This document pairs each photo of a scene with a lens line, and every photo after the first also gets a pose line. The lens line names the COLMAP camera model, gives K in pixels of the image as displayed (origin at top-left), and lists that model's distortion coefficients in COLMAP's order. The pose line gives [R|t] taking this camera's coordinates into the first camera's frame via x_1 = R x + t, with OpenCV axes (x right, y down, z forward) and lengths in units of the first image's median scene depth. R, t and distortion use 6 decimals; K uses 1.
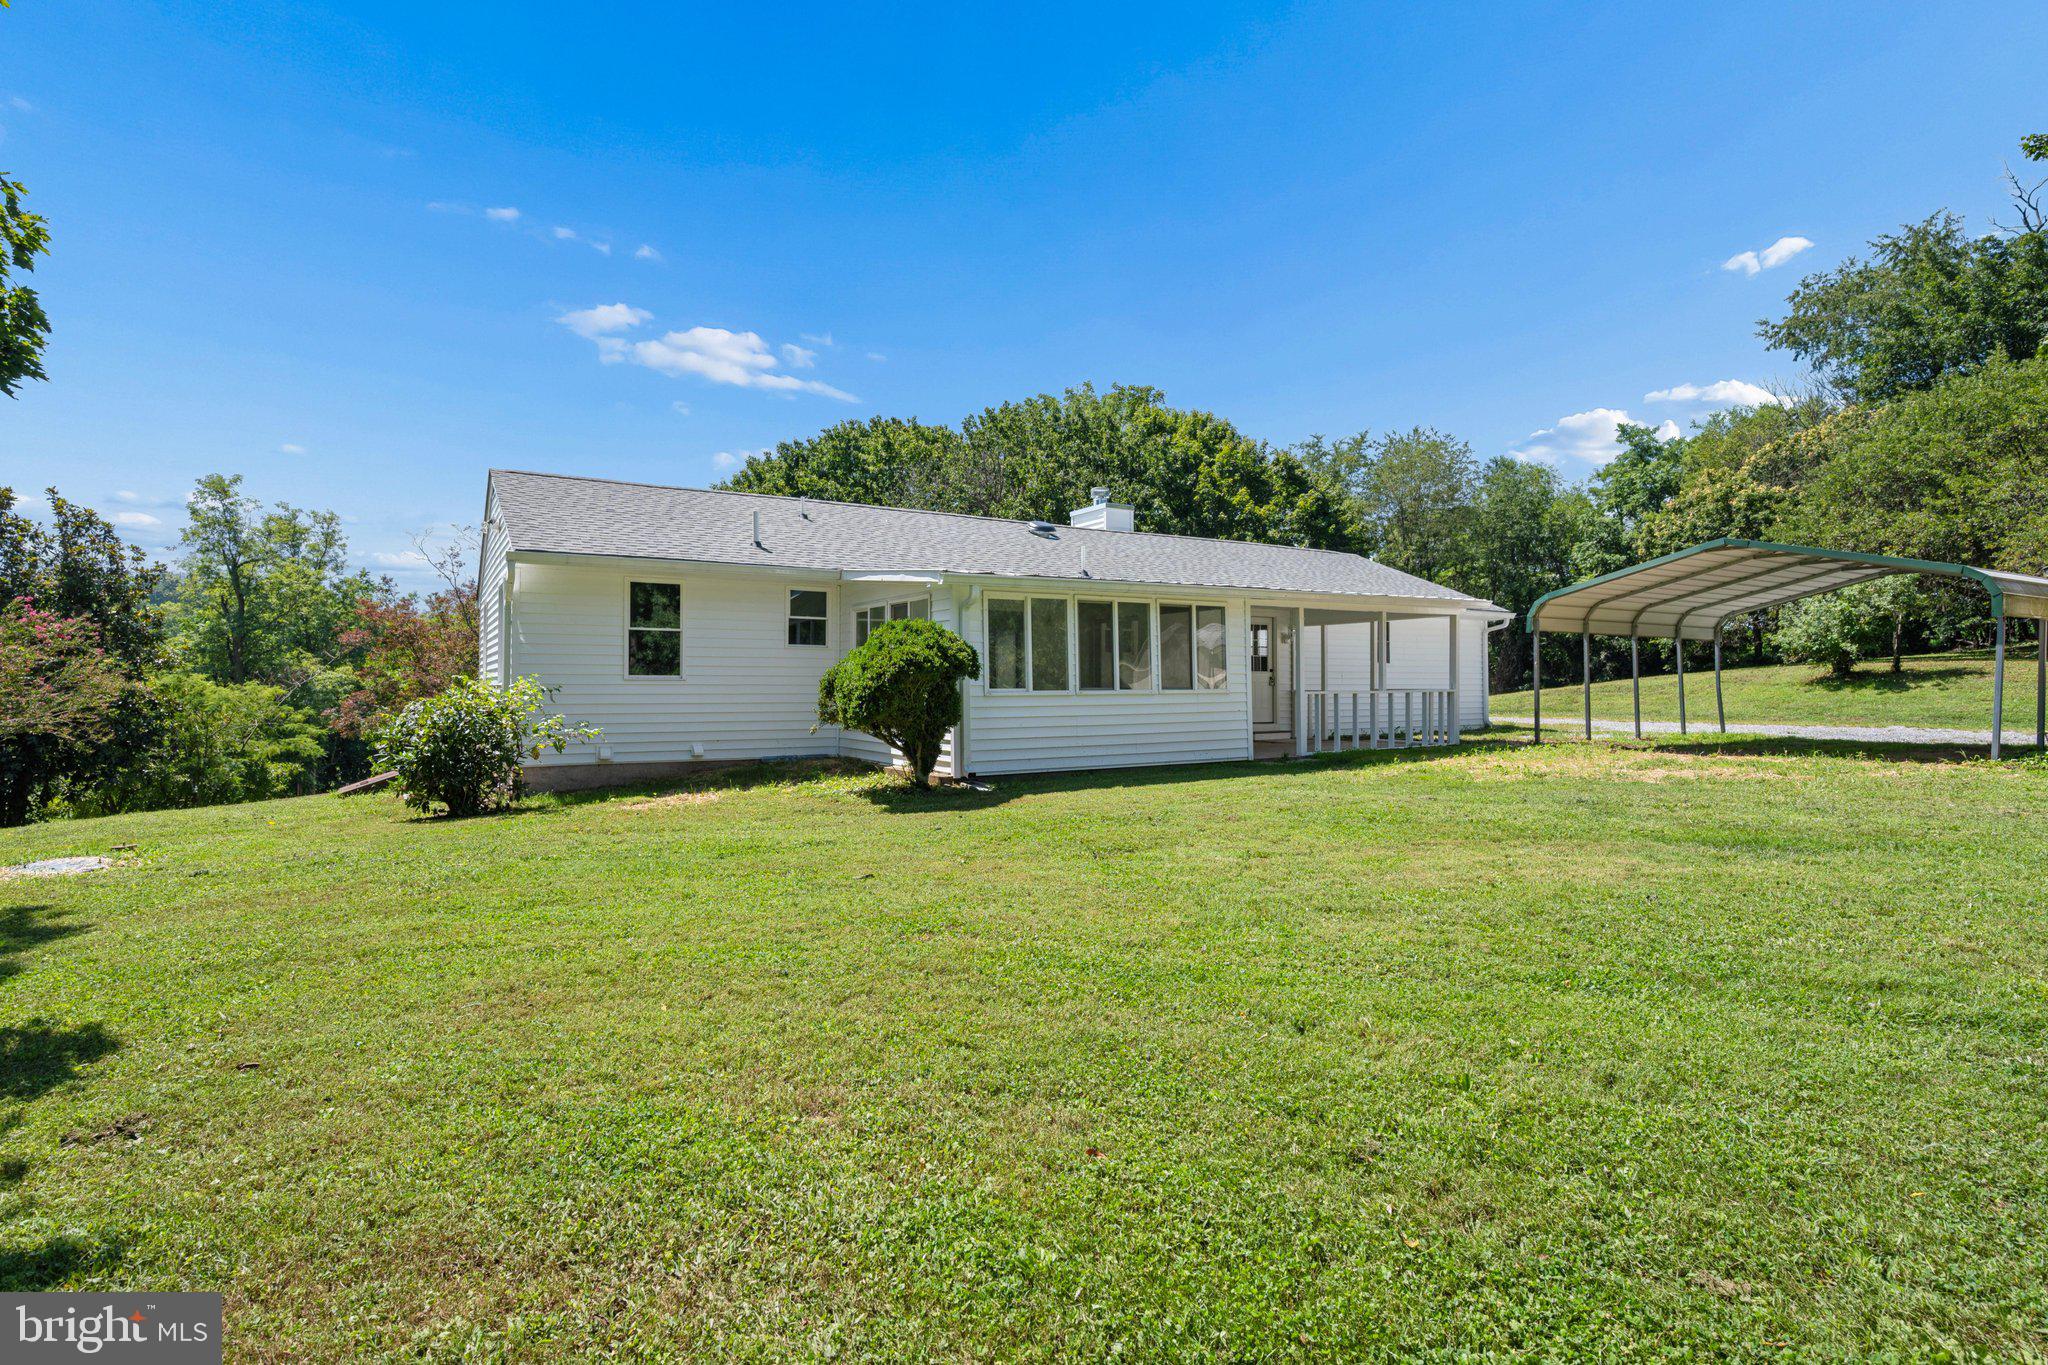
lens RADIAL K [[1019.4, 0, 1012.4], [0, 1019.4, 674.7], [0, 0, 1]] dist [0.001584, -0.000315]
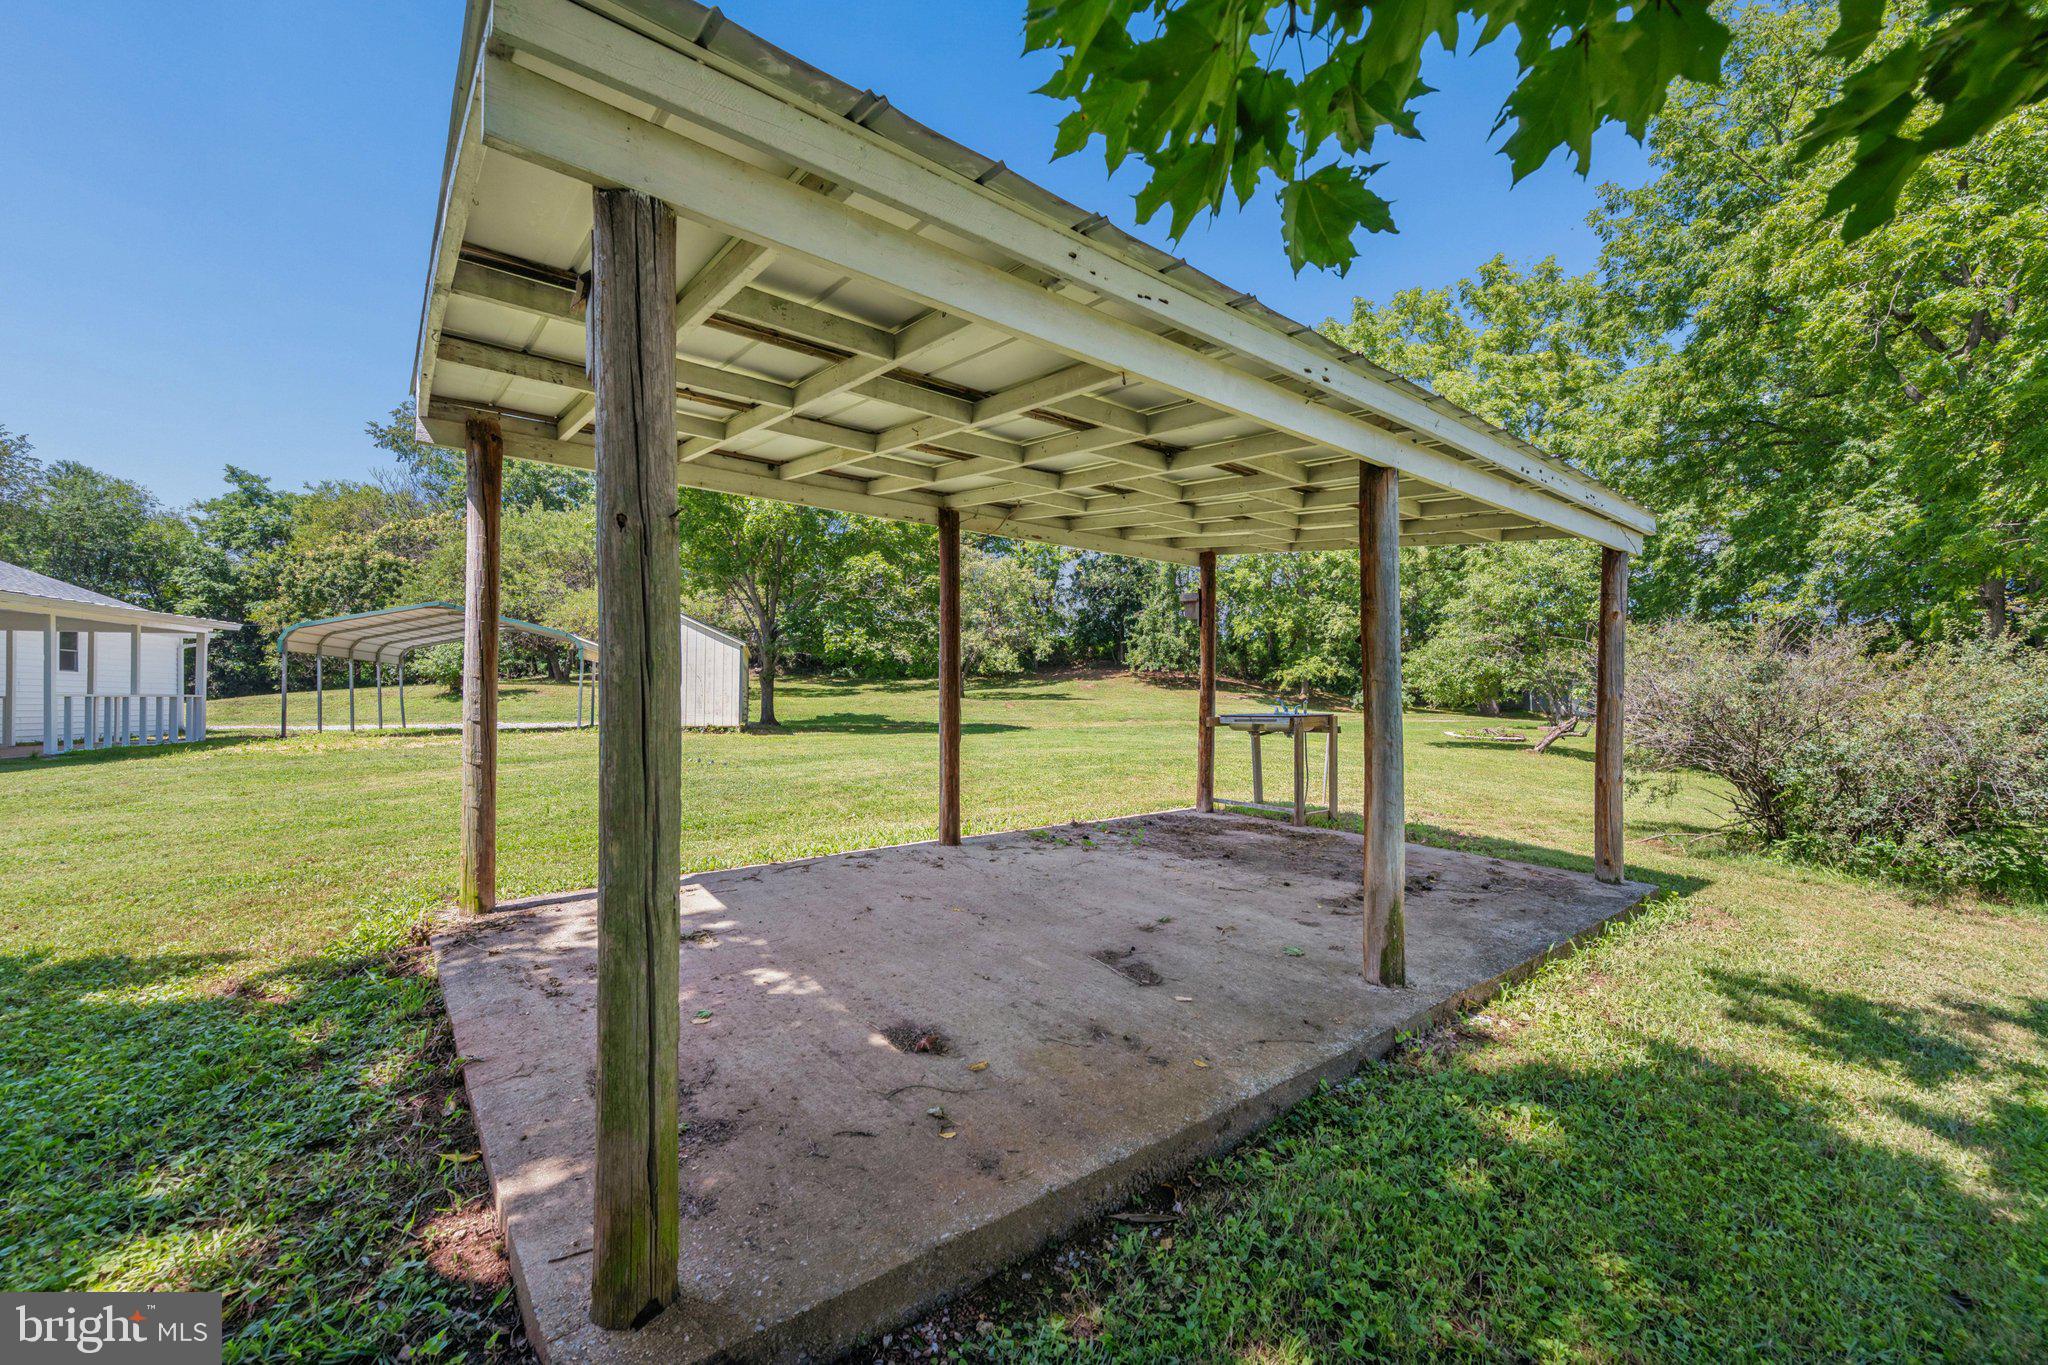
lens RADIAL K [[803.6, 0, 1021.7], [0, 803.6, 694.5], [0, 0, 1]] dist [-0.001118, 0.000679]
pose [[0.224016, 0.012124, 0.974510, -0.135713], [-0.008671, 0.999908, -0.010447, 0.007640], [-0.974547, -0.006109, 0.224100, -0.073531]]
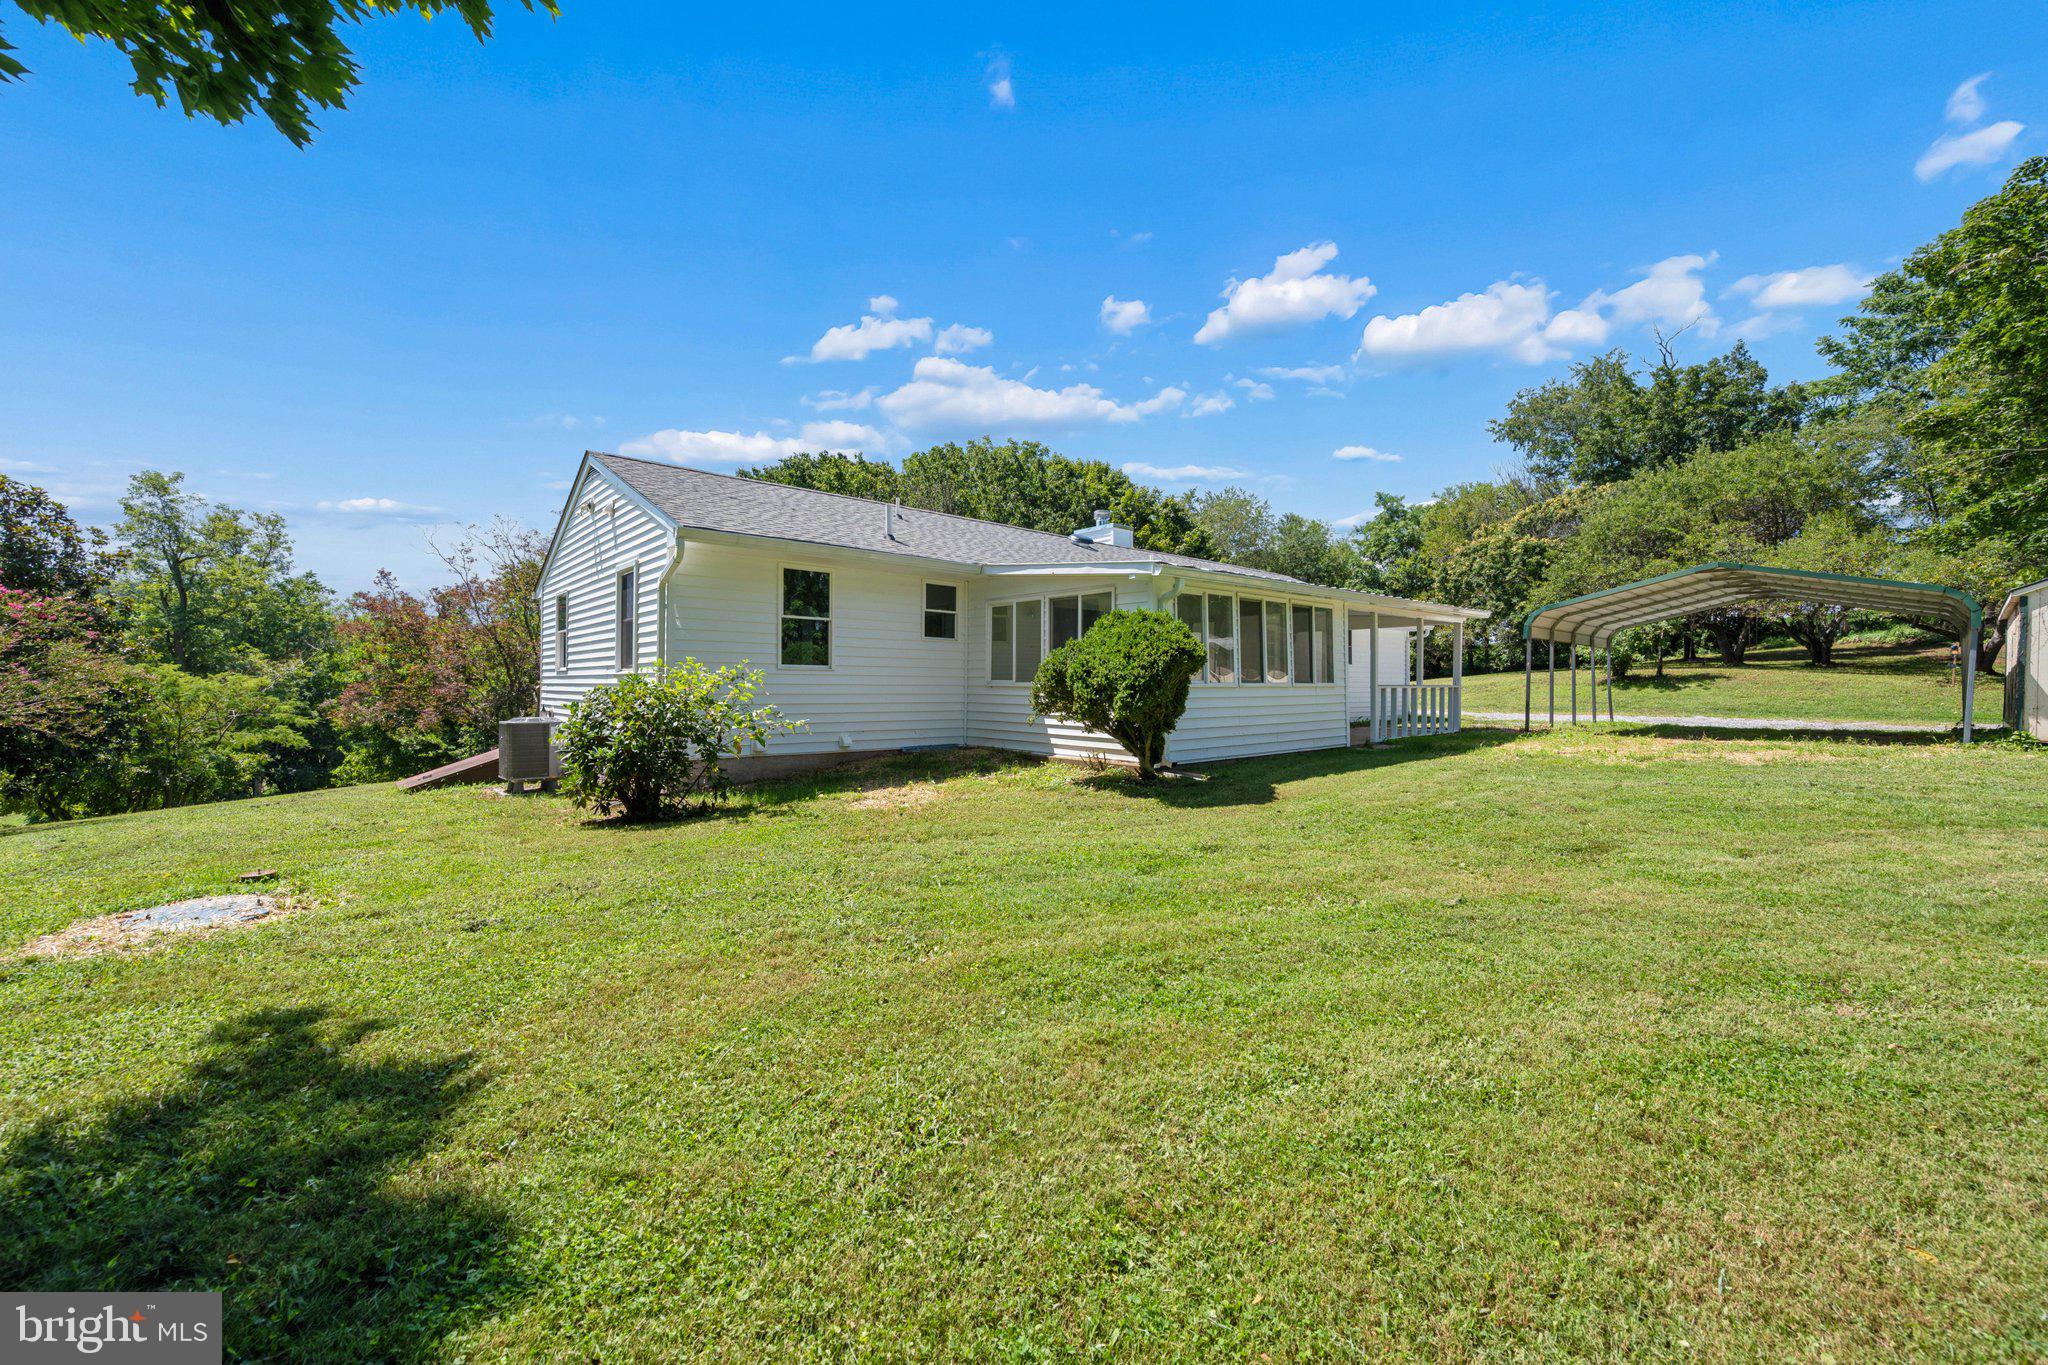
lens RADIAL K [[803.6, 0, 1032.7], [0, 803.6, 686.6], [0, 0, 1]] dist [-0.001118, 0.000679]
pose [[0.983170, 0.006092, 0.182589, -0.116317], [-0.008542, 0.999884, 0.012636, 0.004098], [-0.182491, -0.013983, 0.983108, 0.085656]]
